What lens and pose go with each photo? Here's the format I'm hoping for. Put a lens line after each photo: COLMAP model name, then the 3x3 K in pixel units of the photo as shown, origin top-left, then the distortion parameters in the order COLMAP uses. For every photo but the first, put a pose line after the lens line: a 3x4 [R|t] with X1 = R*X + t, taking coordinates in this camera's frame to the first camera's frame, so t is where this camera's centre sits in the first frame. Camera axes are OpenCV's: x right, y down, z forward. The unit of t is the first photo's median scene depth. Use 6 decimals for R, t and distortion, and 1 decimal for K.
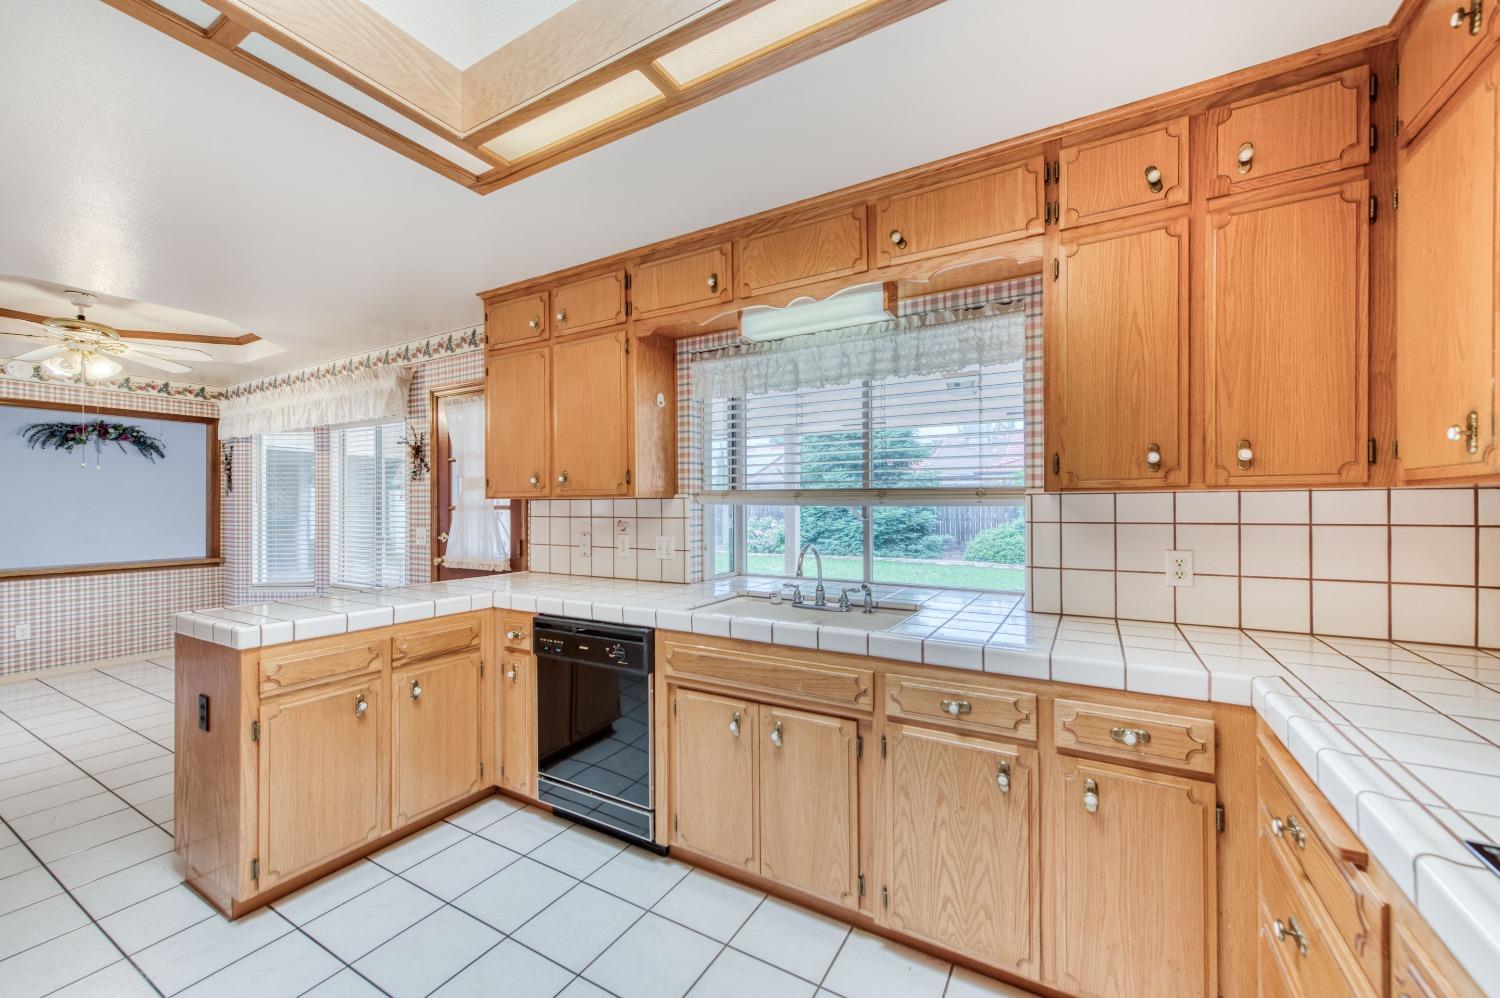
lens RADIAL K [[600.5, 0, 742.0], [0, 600.5, 503.6], [0, 0, 1]] dist [0.011268, -0.000698]
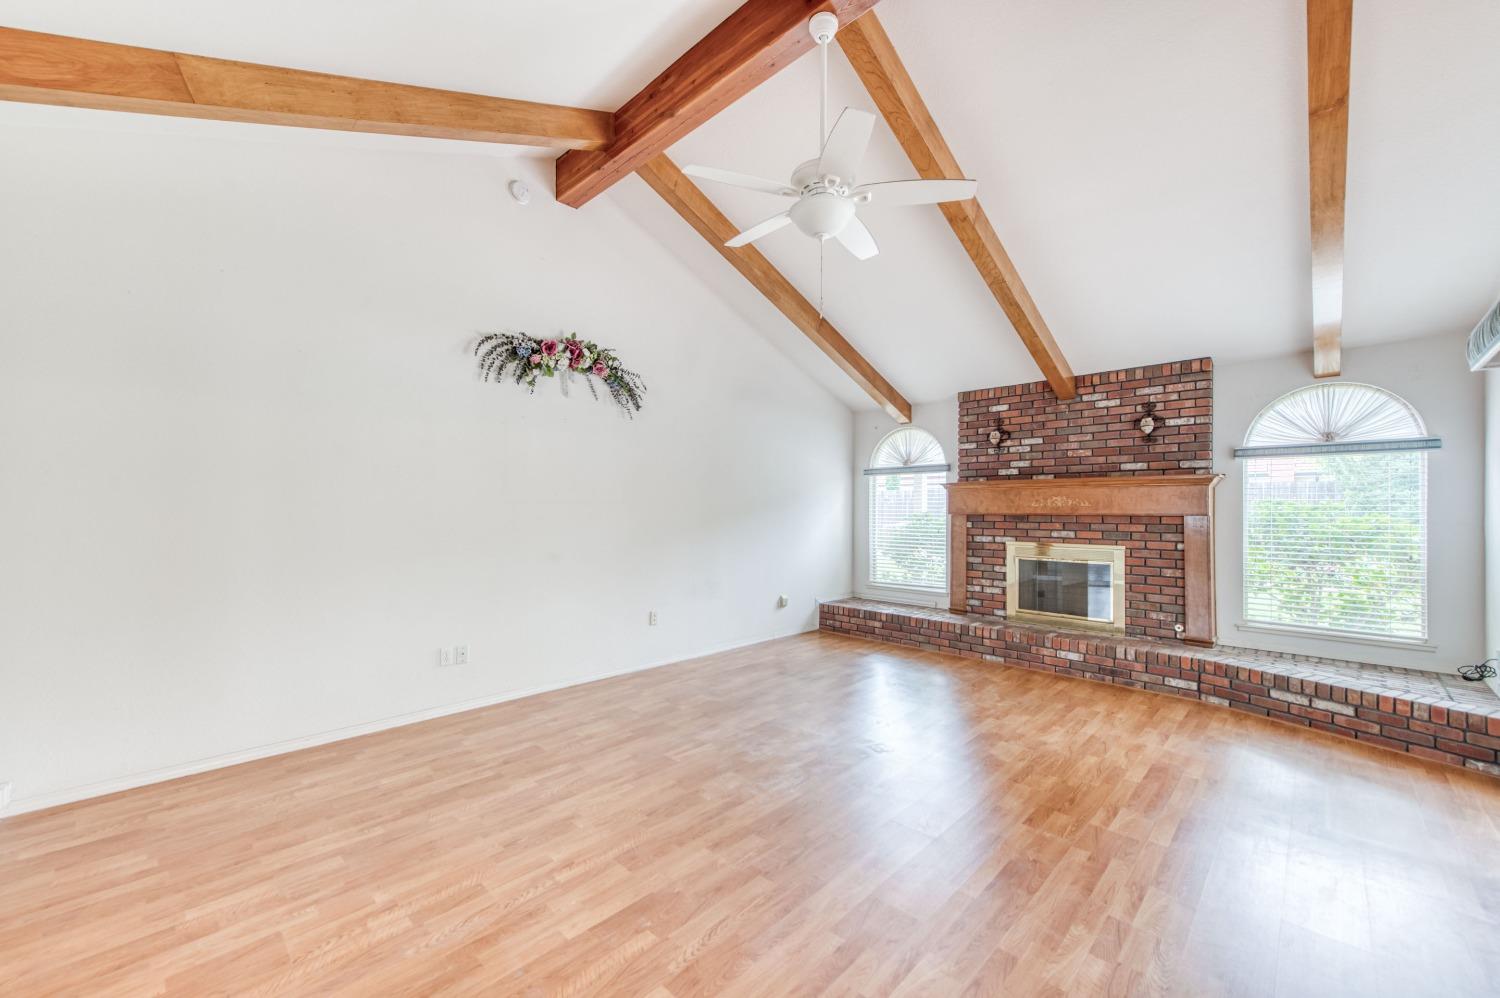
lens RADIAL K [[600.5, 0, 735.4], [0, 600.5, 502.1], [0, 0, 1]] dist [0.011268, -0.000698]
pose [[0.968514, 0.001162, -0.248955, -0.794913], [-0.004719, 0.999895, -0.013691, 0.014969], [0.248913, 0.014435, 0.968418, 0.539434]]
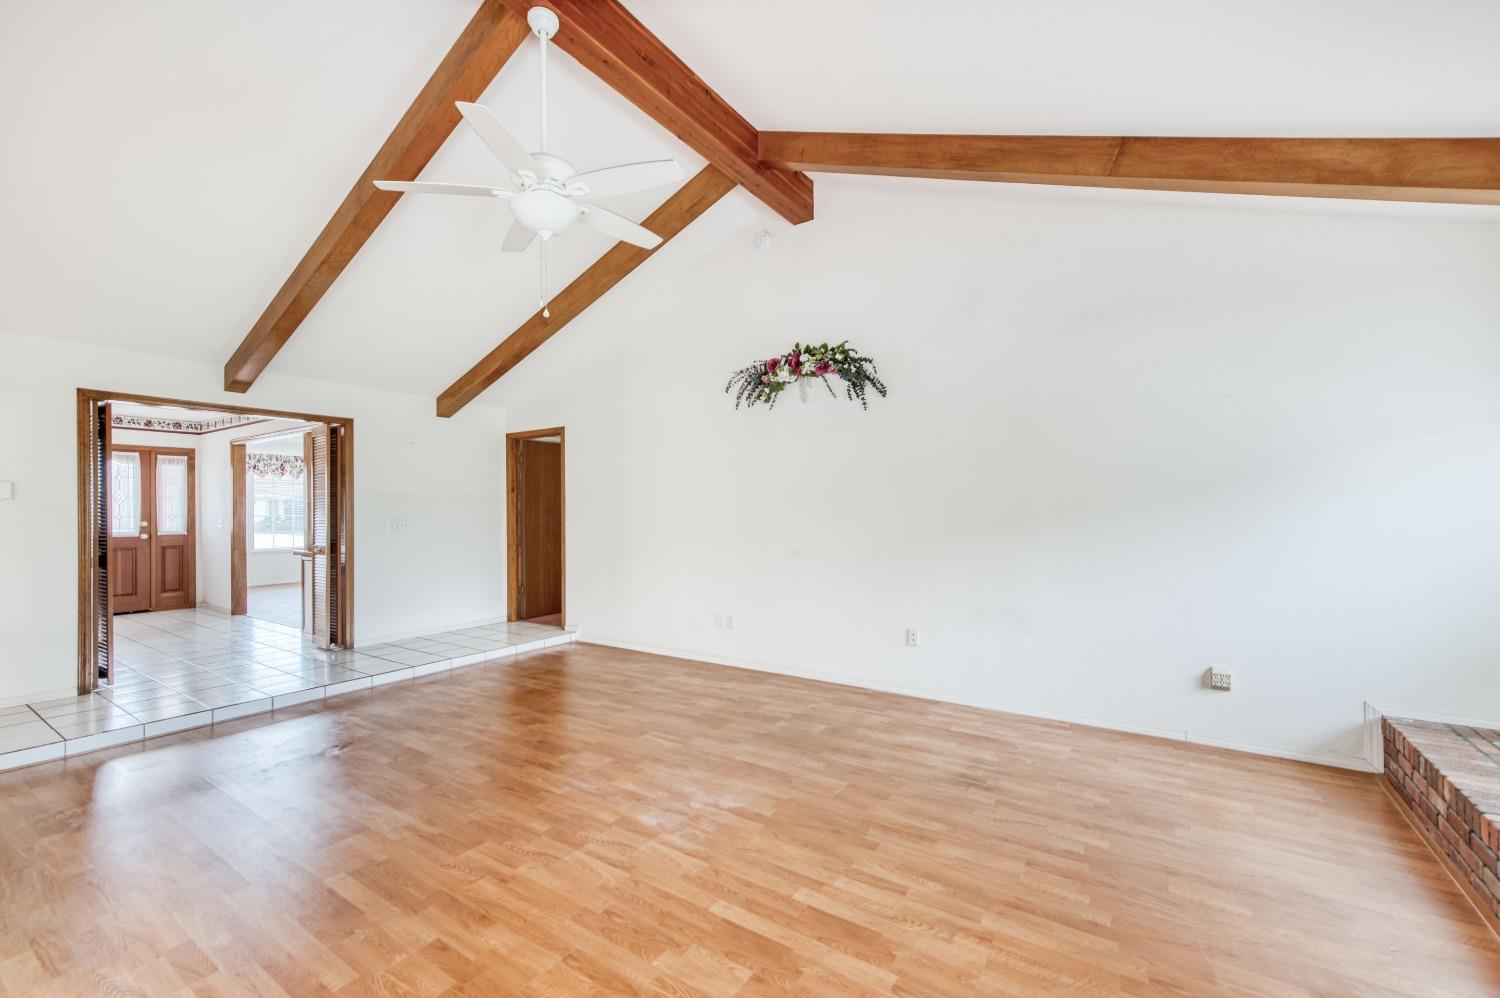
lens RADIAL K [[600.5, 0, 768.9], [0, 600.5, 504.9], [0, 0, 1]] dist [0.011268, -0.000698]
pose [[-0.054764, -0.010053, -0.998449, -0.512174], [0.009812, 0.999896, -0.010606, 0.015607], [0.998451, -0.010377, -0.054659, 1.008561]]
